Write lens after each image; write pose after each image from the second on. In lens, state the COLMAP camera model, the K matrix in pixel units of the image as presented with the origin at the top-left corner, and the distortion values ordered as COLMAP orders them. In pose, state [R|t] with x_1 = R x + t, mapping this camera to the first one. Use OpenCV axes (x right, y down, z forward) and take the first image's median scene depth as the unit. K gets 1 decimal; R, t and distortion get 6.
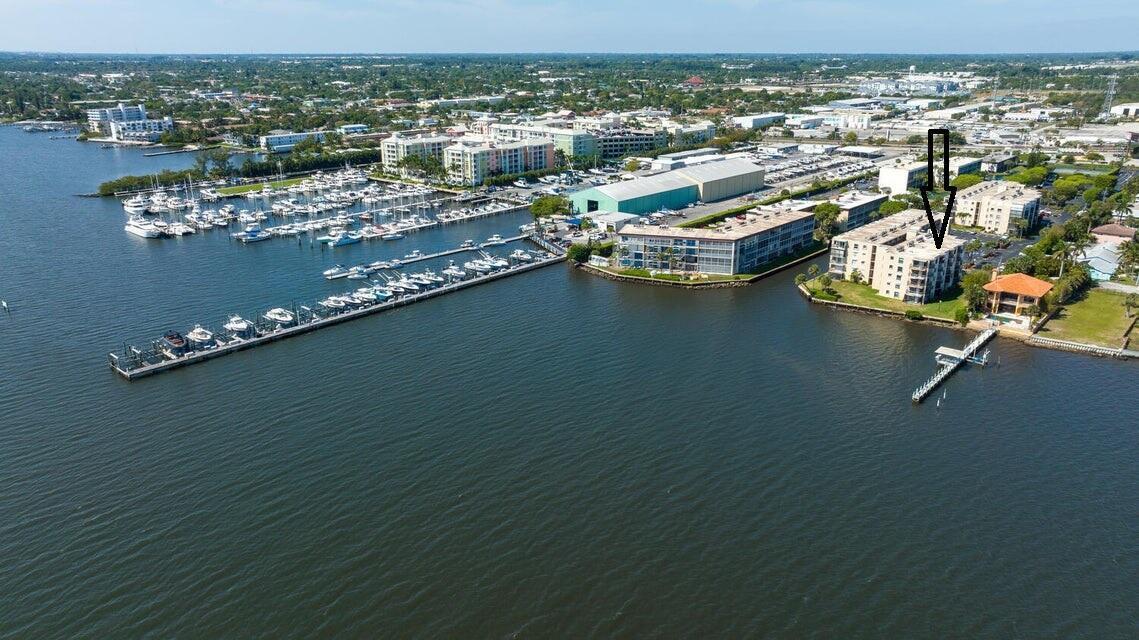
lens RADIAL K [[780.3, 0, 569.2], [0, 780.3, 320.0], [0, 0, 1]] dist [0.004958, 0.000943]
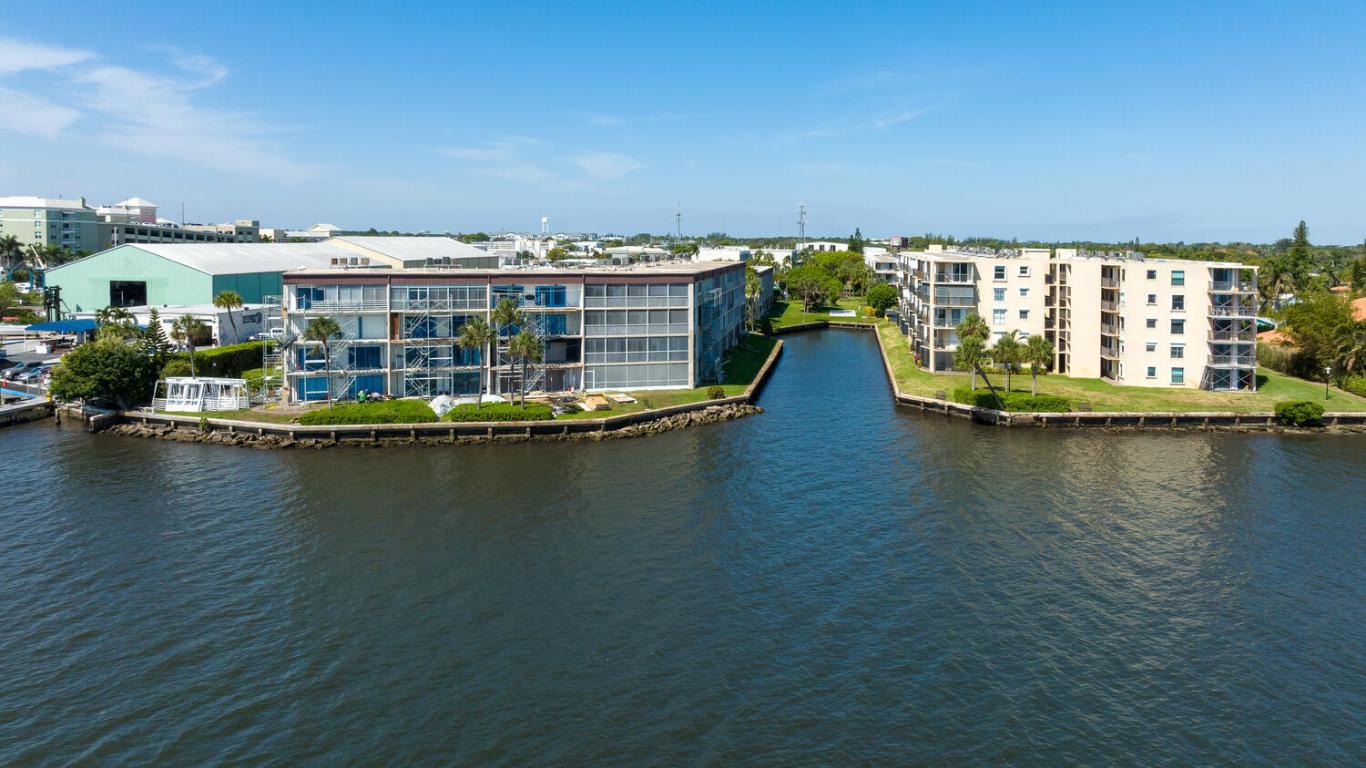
lens RADIAL K [[935.8, 0, 683.4], [0, 935.8, 379.2], [0, 0, 1]] dist [0.004958, 0.000943]
pose [[0.821463, -0.058062, 0.567299, -0.007602], [0.175923, 0.972085, -0.155250, -0.003641], [-0.542448, 0.227332, 0.808746, 0.695964]]
